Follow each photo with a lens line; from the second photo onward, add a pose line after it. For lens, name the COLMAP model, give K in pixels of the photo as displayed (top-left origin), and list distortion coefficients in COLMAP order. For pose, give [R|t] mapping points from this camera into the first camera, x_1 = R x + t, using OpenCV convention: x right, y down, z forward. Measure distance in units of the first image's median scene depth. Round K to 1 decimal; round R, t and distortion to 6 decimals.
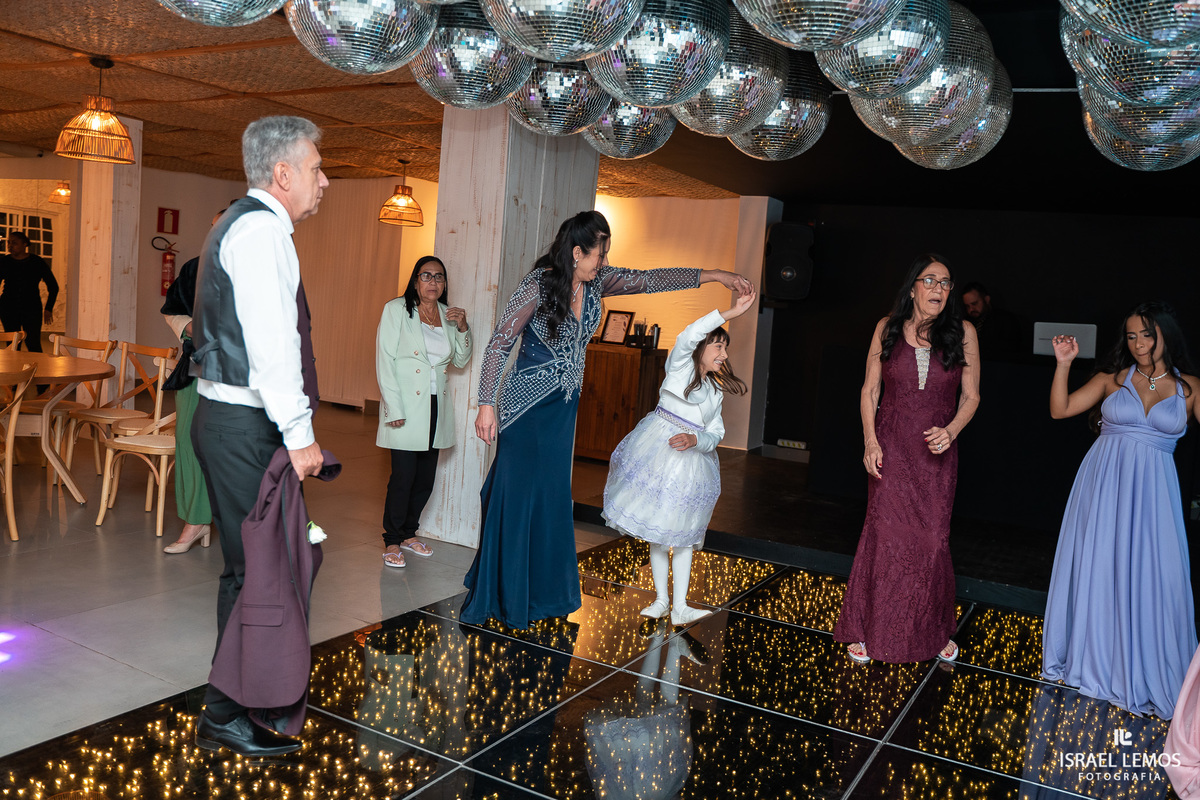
lens RADIAL K [[995.0, 0, 592.4], [0, 995.0, 397.7], [0, 0, 1]] dist [-0.117697, 0.084702]
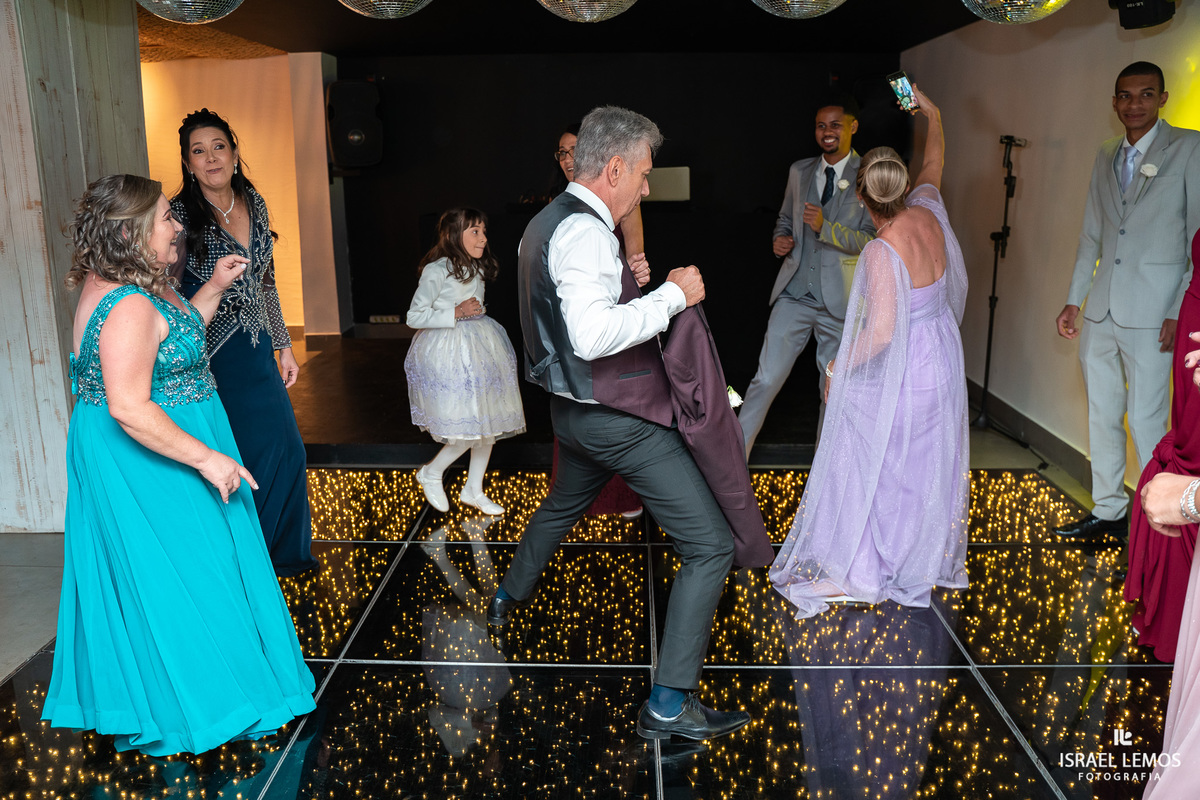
lens RADIAL K [[978.4, 0, 596.0], [0, 978.4, 402.6], [0, 0, 1]] dist [-0.121935, 0.103495]
pose [[0.881763, -0.195321, 0.429353, -0.085162], [0.123404, 0.974059, 0.189683, -0.065346], [-0.455265, -0.114271, 0.882993, 0.195282]]
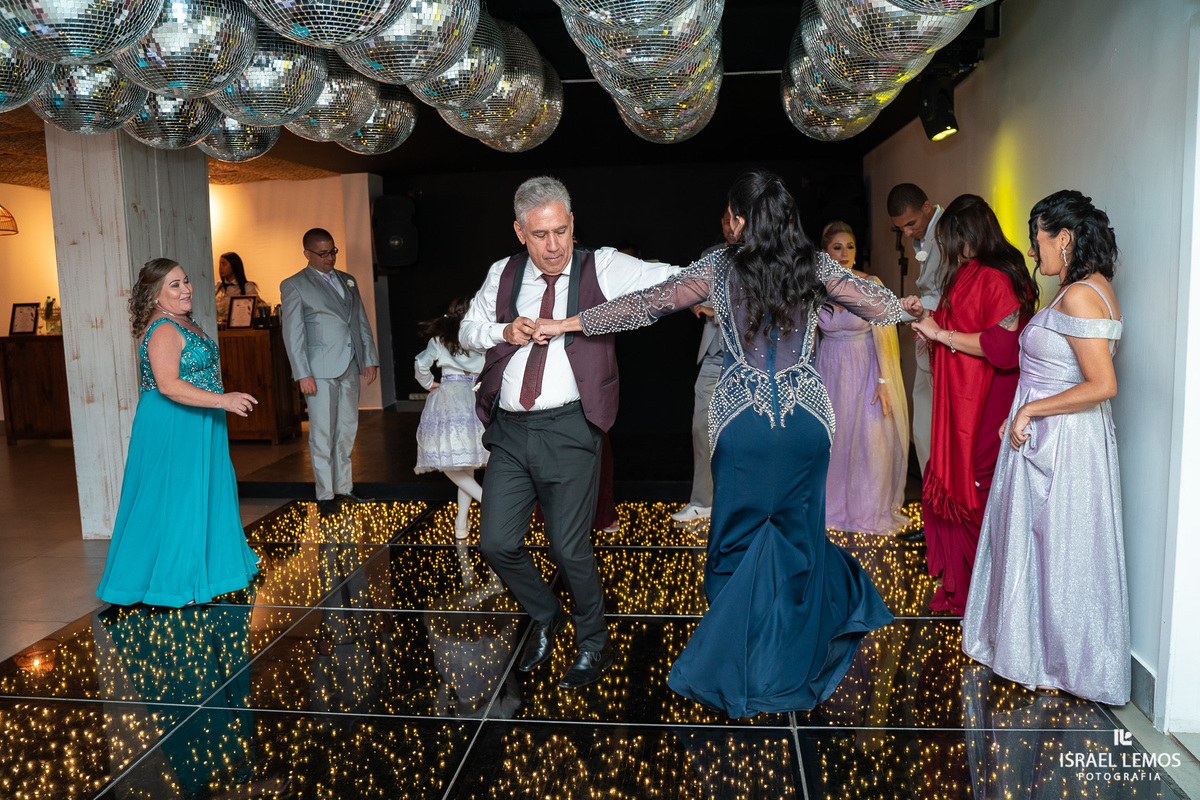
lens RADIAL K [[978.4, 0, 596.0], [0, 978.4, 402.6], [0, 0, 1]] dist [-0.121935, 0.103495]
pose [[0.916768, -0.158946, 0.366433, -0.044597], [0.140731, 0.987120, 0.076088, -0.003819], [-0.373807, -0.018186, 0.927328, -0.172912]]
